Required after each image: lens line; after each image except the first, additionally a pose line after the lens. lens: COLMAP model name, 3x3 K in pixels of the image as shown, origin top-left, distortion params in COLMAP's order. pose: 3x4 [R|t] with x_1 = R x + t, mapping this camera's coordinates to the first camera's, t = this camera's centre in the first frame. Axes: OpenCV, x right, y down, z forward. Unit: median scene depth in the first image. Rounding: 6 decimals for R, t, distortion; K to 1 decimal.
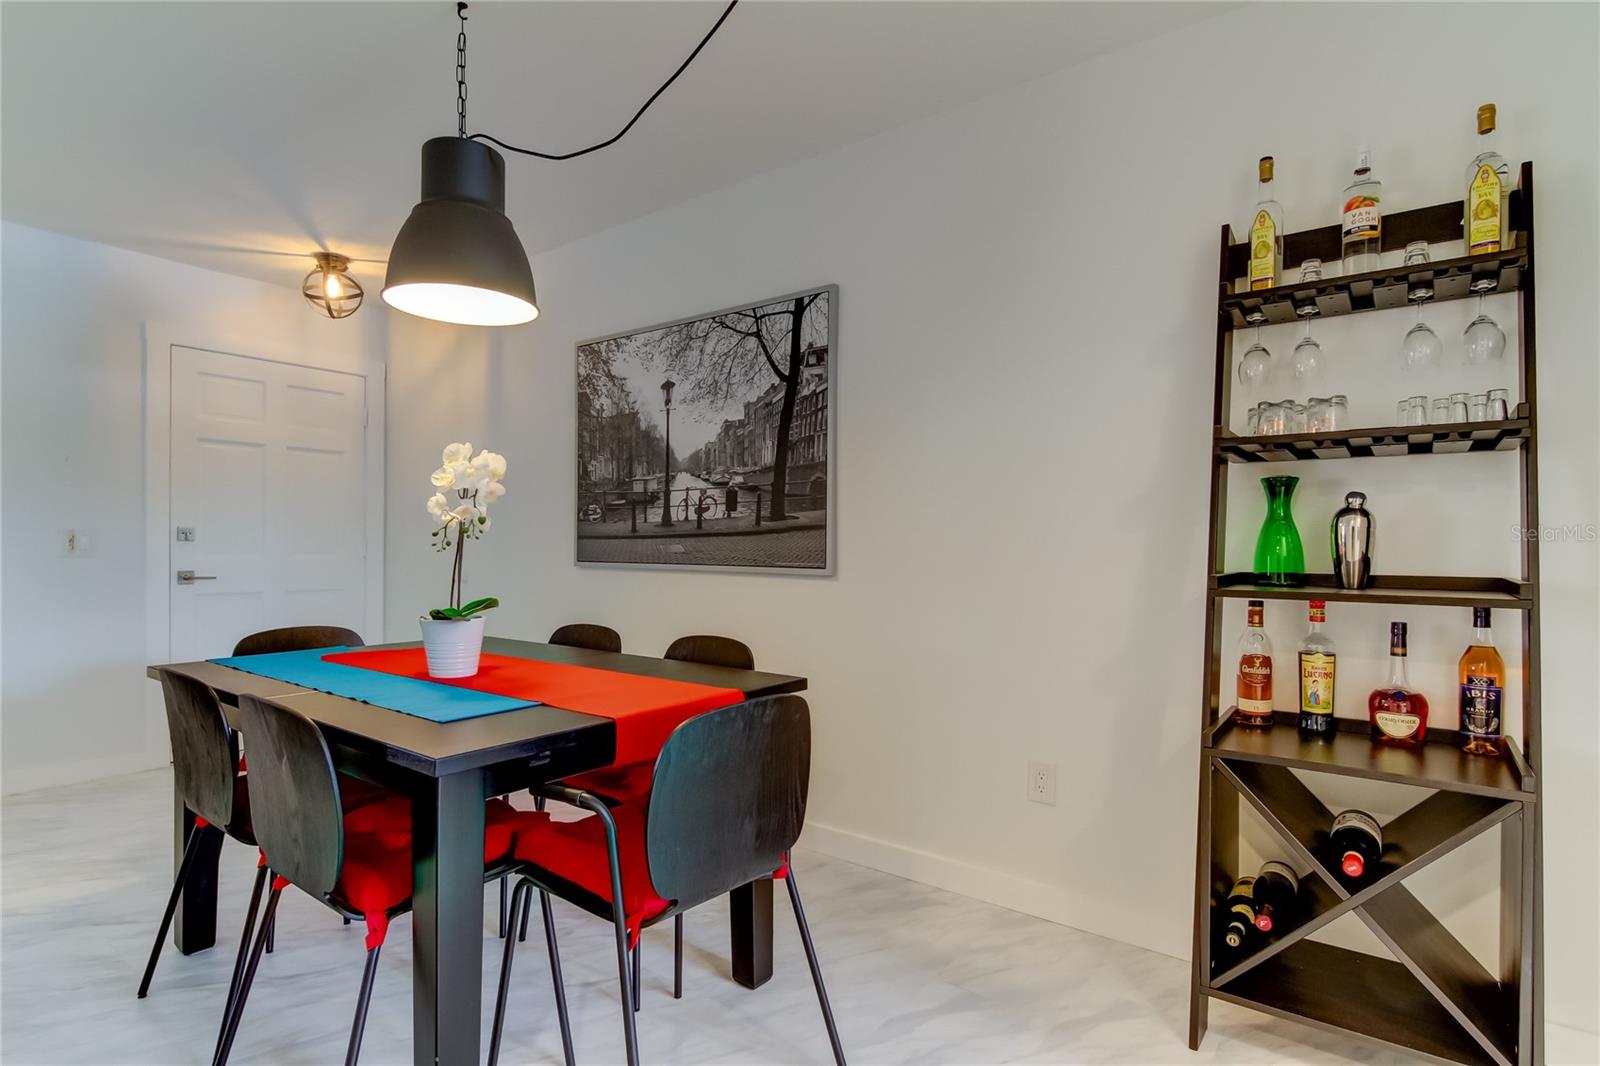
lens RADIAL K [[800.9, 0, 800.7], [0, 800.9, 540.8], [0, 0, 1]] dist [-0.002896, -0.008310]
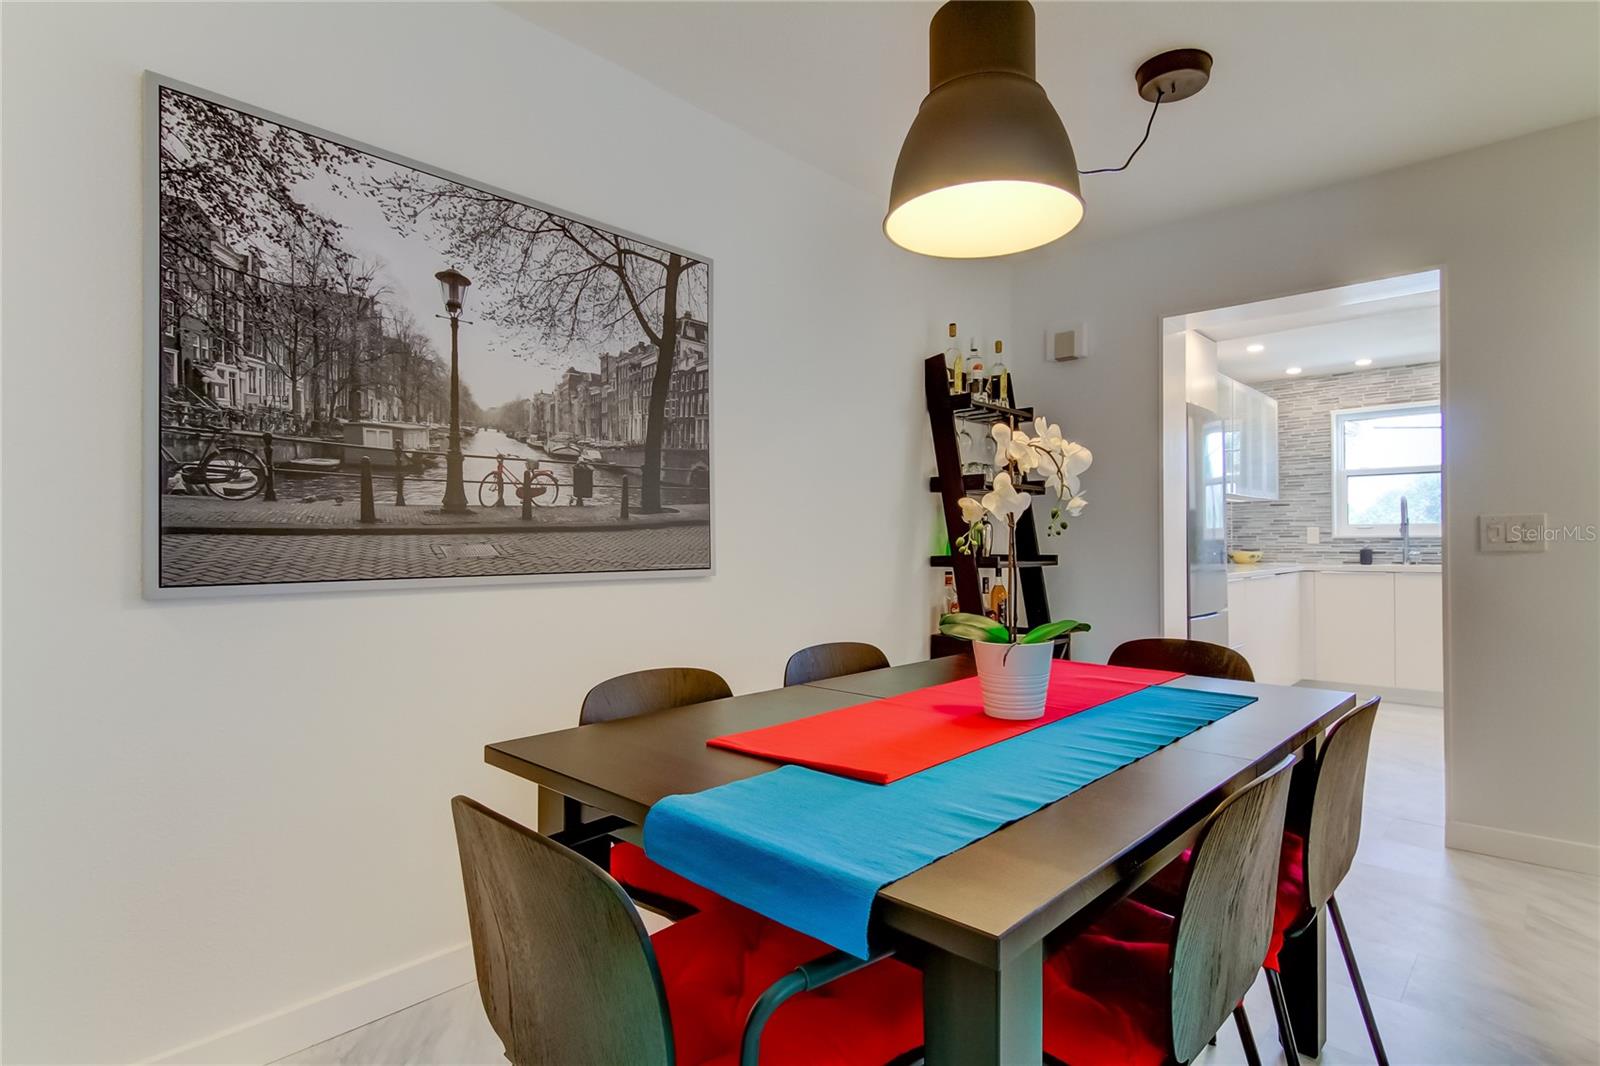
lens RADIAL K [[800.9, 0, 800.7], [0, 800.9, 540.8], [0, 0, 1]] dist [-0.002896, -0.008310]
pose [[0.110891, -0.001067, 0.993832, -0.775416], [0.003785, 0.999993, 0.000651, 0.002631], [-0.993825, 0.003690, 0.110895, 0.717426]]
